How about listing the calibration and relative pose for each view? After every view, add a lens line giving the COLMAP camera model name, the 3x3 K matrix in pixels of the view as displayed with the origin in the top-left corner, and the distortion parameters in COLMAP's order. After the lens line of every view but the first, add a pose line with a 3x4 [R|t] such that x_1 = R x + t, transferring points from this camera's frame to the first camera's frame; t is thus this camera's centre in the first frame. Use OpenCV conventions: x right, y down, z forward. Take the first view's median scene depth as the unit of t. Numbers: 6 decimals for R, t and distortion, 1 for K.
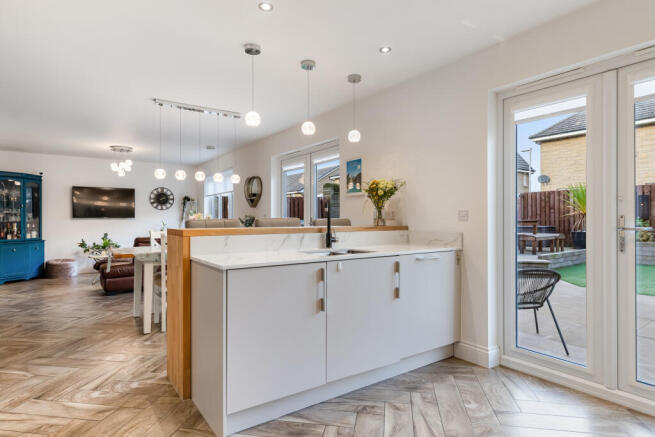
lens RADIAL K [[370.9, 0, 326.2], [0, 370.9, 215.2], [0, 0, 1]] dist [0.006667, 0.002169]
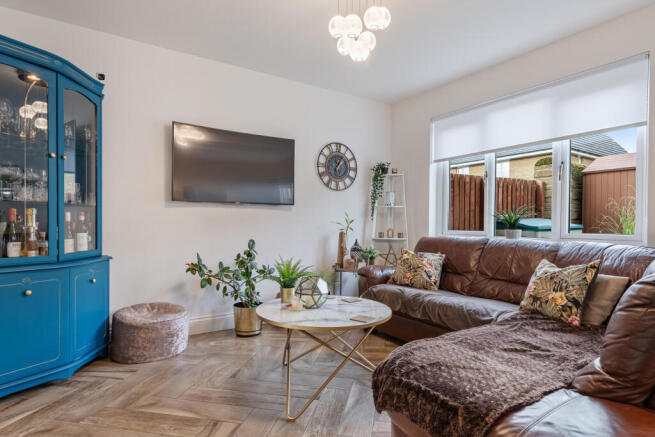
lens RADIAL K [[370.9, 0, 330.1], [0, 370.9, 224.7], [0, 0, 1]] dist [0.006667, 0.002169]
pose [[0.999076, 0.014084, -0.040597, -0.498469], [-0.013341, 0.999740, 0.018516, 0.023870], [0.040847, -0.017958, 0.999004, 0.610002]]
